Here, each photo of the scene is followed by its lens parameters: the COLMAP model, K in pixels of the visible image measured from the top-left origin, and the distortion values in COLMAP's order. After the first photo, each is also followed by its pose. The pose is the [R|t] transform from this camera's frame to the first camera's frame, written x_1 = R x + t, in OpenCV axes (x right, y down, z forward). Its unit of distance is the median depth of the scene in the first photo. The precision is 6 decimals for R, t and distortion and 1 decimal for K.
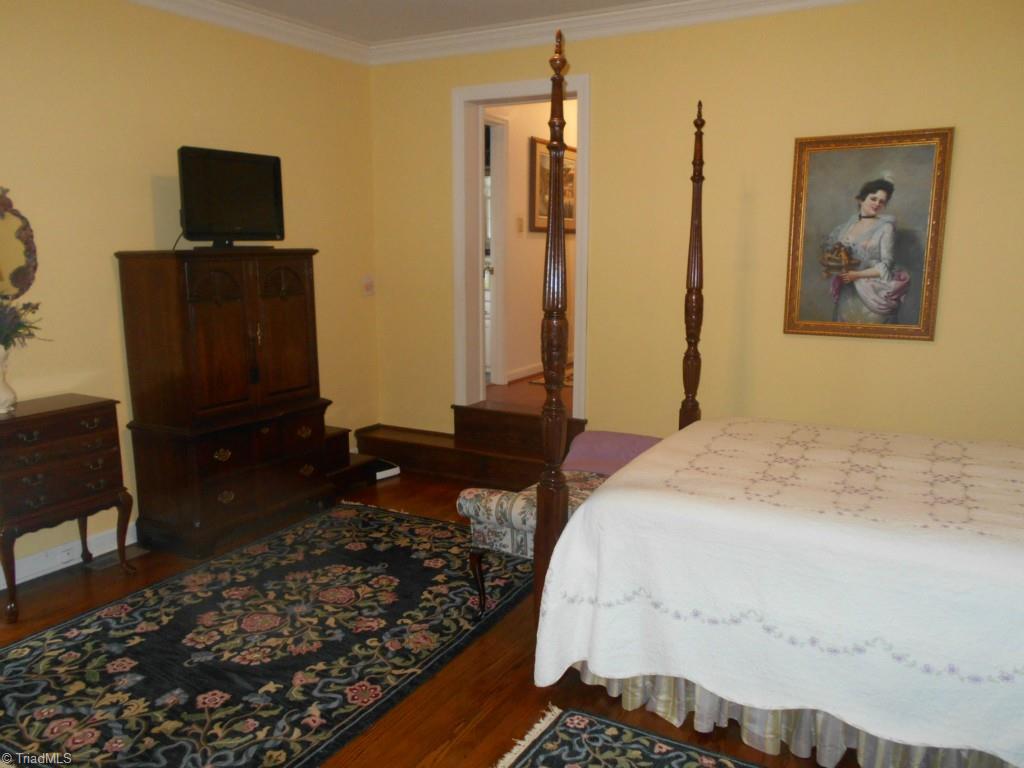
lens RADIAL K [[808.9, 0, 508.4], [0, 808.9, 388.9], [0, 0, 1]] dist [0.001146, 0.000519]
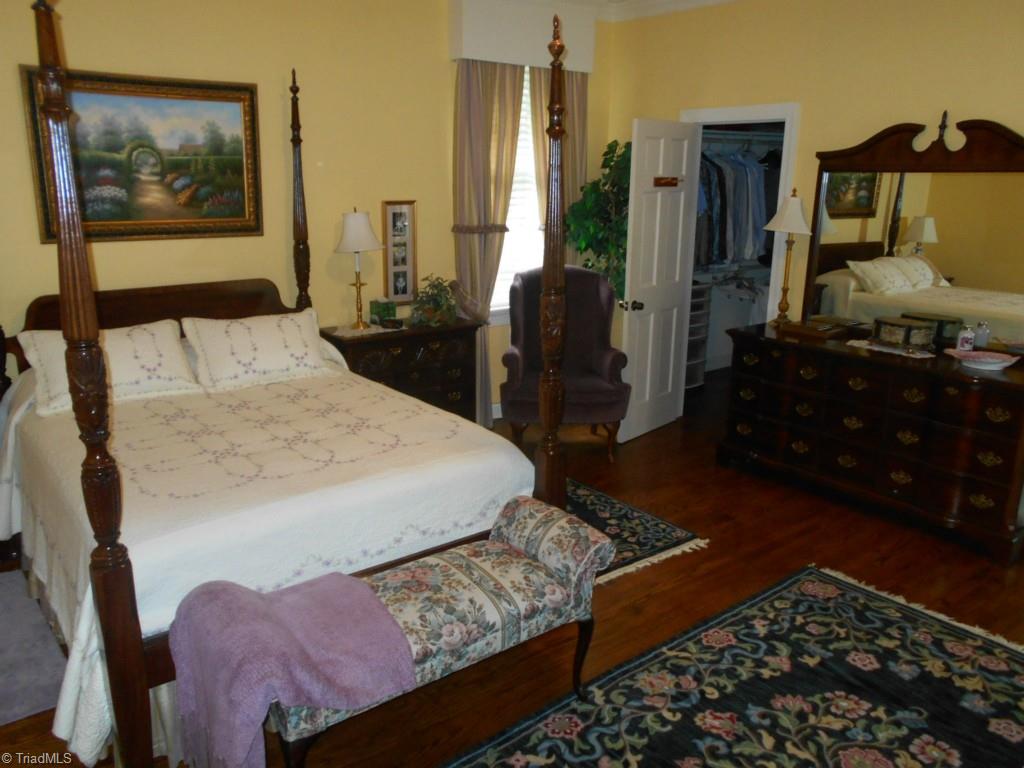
lens RADIAL K [[808.9, 0, 507.0], [0, 808.9, 377.5], [0, 0, 1]] dist [0.001146, 0.000519]
pose [[-0.924110, -0.087264, 0.372028, -0.273167], [0.078062, 0.909934, 0.407341, -0.392820], [-0.374067, 0.405469, -0.834067, 1.762594]]
